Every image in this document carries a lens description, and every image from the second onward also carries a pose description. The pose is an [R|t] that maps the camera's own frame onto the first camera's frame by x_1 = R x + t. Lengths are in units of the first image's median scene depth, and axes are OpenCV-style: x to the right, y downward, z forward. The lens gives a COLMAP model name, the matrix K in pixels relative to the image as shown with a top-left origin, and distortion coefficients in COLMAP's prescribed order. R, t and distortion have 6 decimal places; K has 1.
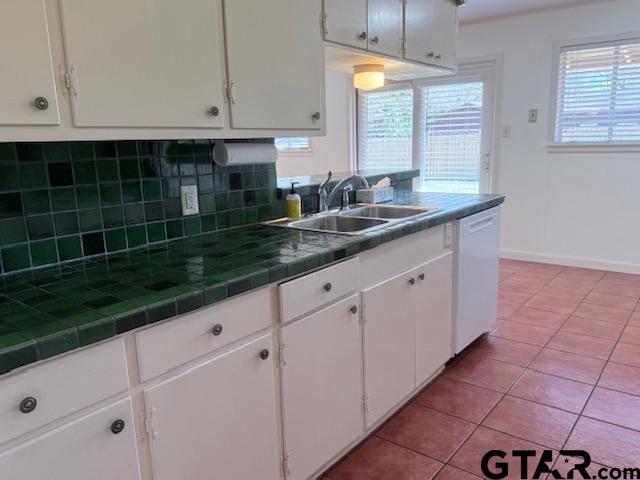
lens RADIAL K [[493.9, 0, 320.0], [0, 493.9, 240.0], [0, 0, 1]] dist [0.095072, -0.185335]
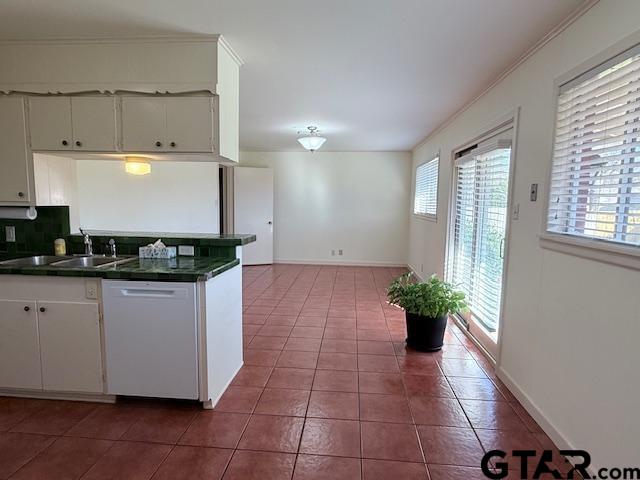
lens RADIAL K [[369.1, 0, 320.0], [0, 369.1, 240.0], [0, 0, 1]] dist [0.001777, -0.000015]
pose [[0.555914, 0.122514, -0.822161, 1.404017], [-0.193943, 0.980898, 0.015031, -0.270844], [0.808298, 0.151097, 0.569056, 0.978385]]
